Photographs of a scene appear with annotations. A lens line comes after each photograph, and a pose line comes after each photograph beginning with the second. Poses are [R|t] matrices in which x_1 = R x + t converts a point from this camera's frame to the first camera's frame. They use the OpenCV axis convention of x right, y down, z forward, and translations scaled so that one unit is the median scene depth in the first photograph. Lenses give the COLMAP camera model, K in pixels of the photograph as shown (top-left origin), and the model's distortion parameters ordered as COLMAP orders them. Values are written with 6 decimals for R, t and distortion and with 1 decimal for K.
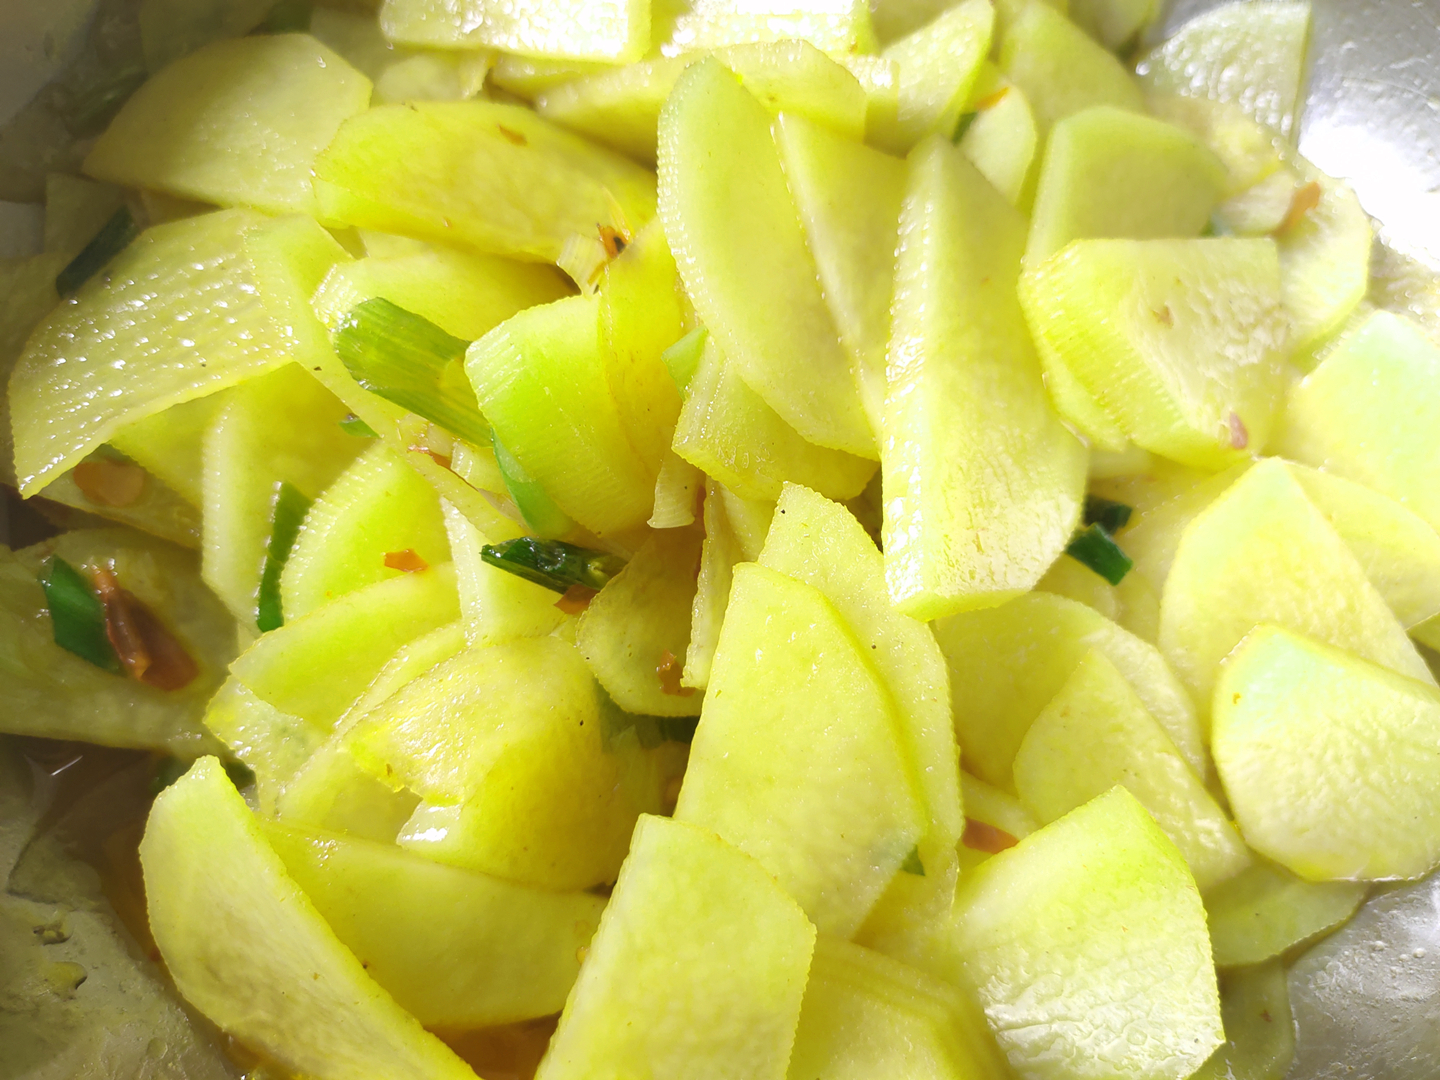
lens RADIAL K [[1089.1, 0, 720.0], [0, 1089.1, 540.0], [0, 0, 1]] dist [-0.004905, -0.004876]
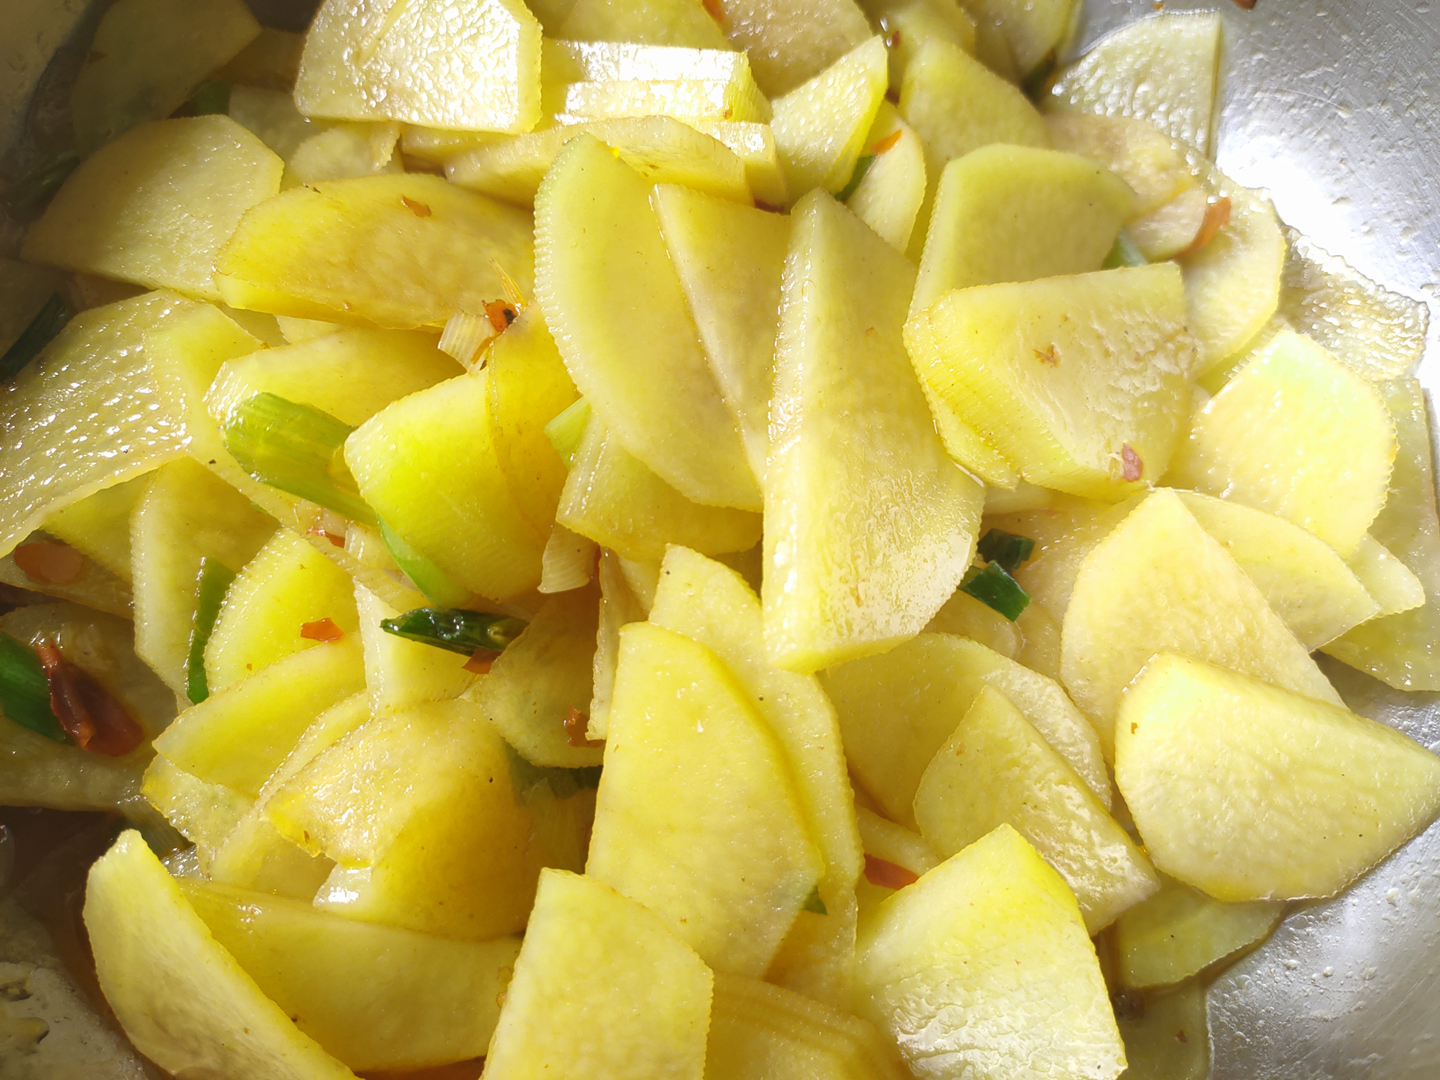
lens RADIAL K [[1092.7, 0, 717.6], [0, 1092.7, 535.2], [0, 0, 1]] dist [0.002197, -0.003466]
pose [[0.998325, -0.044419, -0.037066, 0.133854], [0.044805, 0.998949, 0.009653, -0.064291], [0.036599, -0.011298, 0.999266, -0.037919]]
